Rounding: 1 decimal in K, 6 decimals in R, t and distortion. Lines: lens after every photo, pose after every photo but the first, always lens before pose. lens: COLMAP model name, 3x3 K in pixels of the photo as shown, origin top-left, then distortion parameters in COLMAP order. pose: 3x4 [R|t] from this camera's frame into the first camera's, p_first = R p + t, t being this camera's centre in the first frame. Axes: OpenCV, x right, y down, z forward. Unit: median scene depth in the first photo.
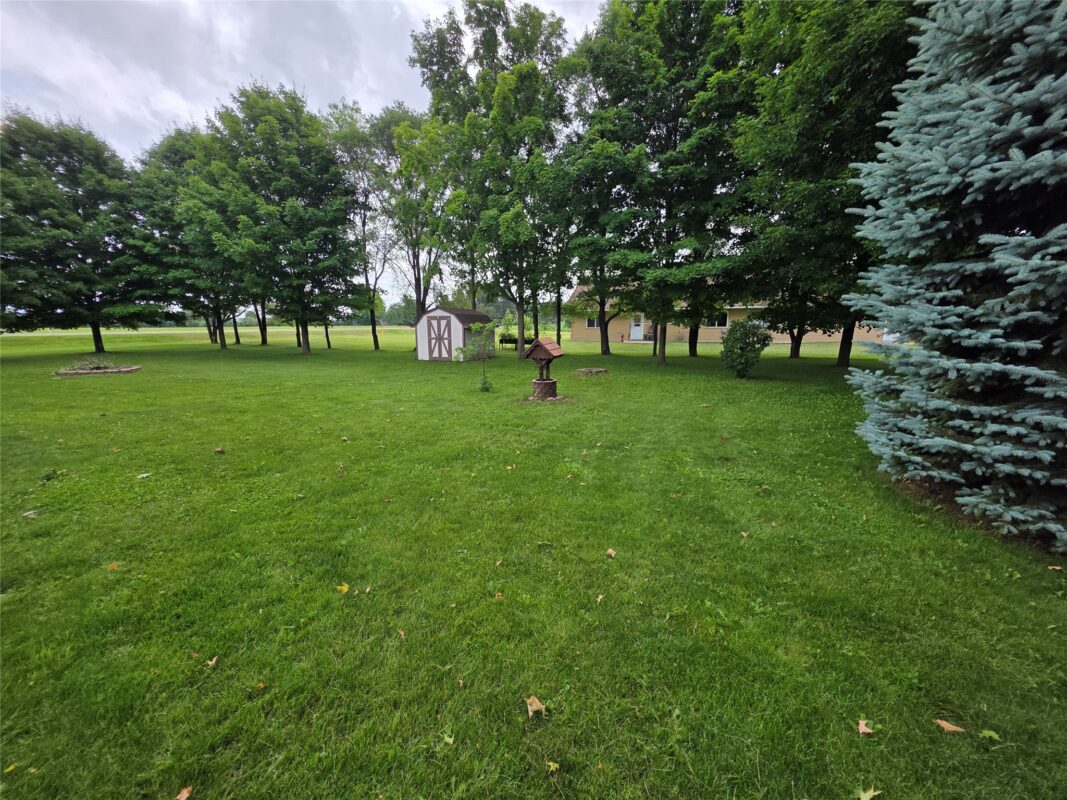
lens RADIAL K [[422.6, 0, 532.7], [0, 422.6, 400.6], [0, 0, 1]] dist [0.002760, -0.000894]
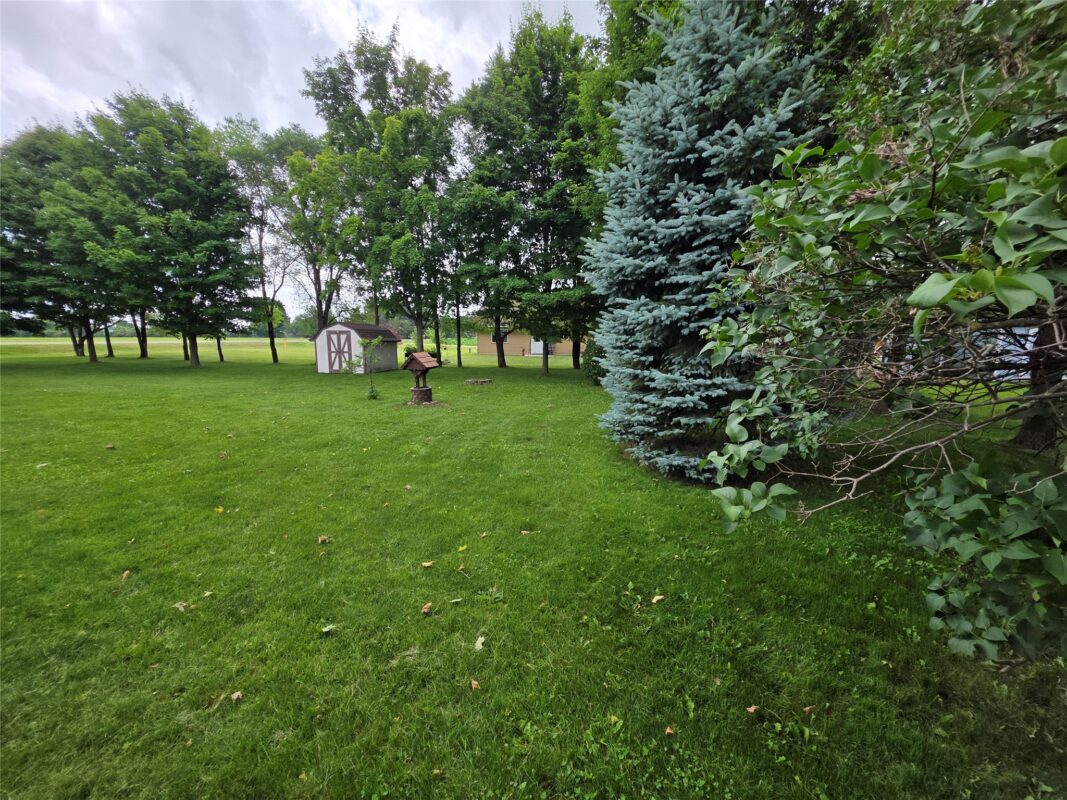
lens RADIAL K [[422.6, 0, 534.6], [0, 422.6, 403.7], [0, 0, 1]] dist [0.002760, -0.000894]
pose [[0.983031, -0.017735, 0.182578, 0.065903], [0.022199, 0.999502, -0.022433, 0.016002], [-0.182089, 0.026105, 0.982935, -0.120076]]
